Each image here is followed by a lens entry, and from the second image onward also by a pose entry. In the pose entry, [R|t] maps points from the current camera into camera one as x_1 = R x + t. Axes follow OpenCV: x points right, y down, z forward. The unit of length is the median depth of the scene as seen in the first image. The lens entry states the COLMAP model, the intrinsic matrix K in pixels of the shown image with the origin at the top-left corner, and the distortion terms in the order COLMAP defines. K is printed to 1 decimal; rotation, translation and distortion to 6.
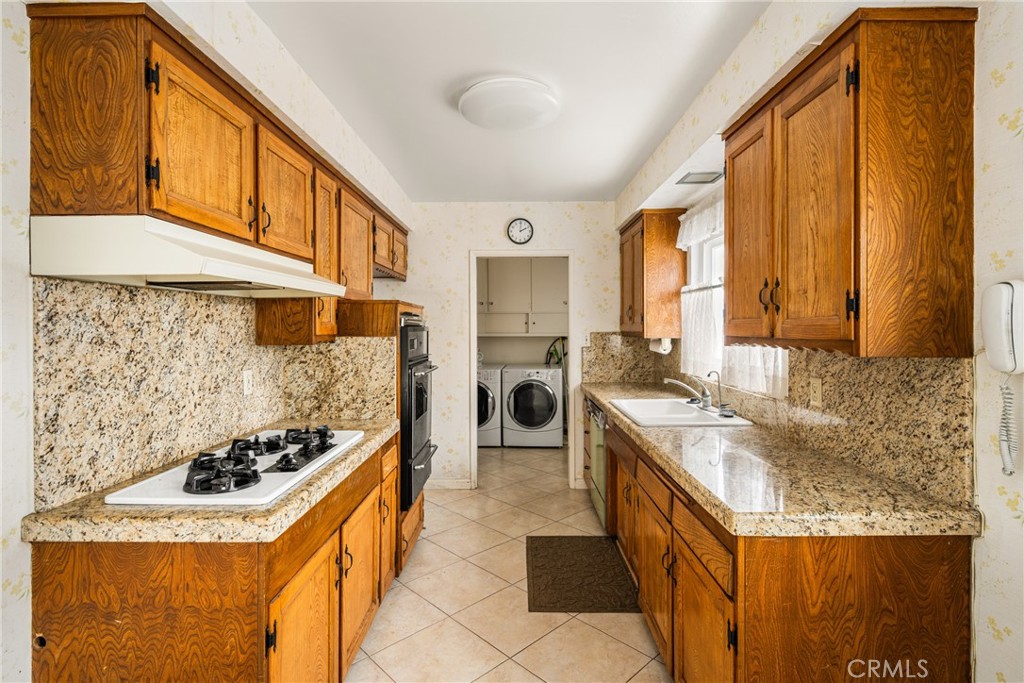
lens RADIAL K [[506.6, 0, 514.5], [0, 506.6, 330.6], [0, 0, 1]] dist [0.000249, 0.000219]
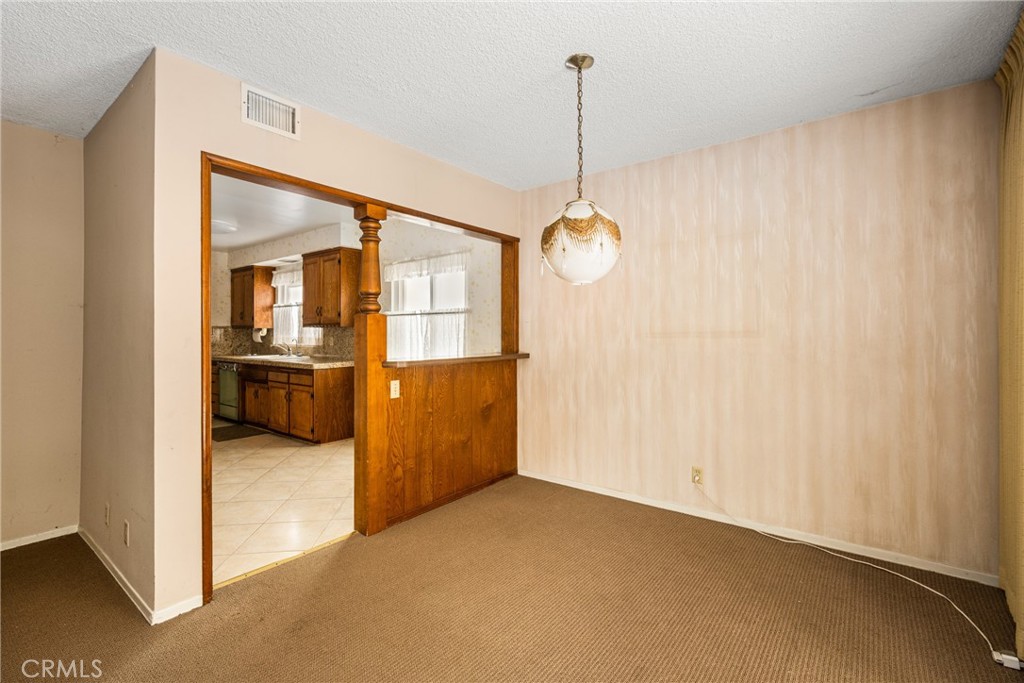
lens RADIAL K [[454.5, 0, 511.0], [0, 454.5, 337.5], [0, 0, 1]] dist [0.001789, -0.000016]
pose [[0.611981, 0.001188, 0.790872, -0.888605], [0.001378, 0.999996, -0.002568, 0.093904], [-0.790871, 0.002661, 0.611977, -1.497135]]
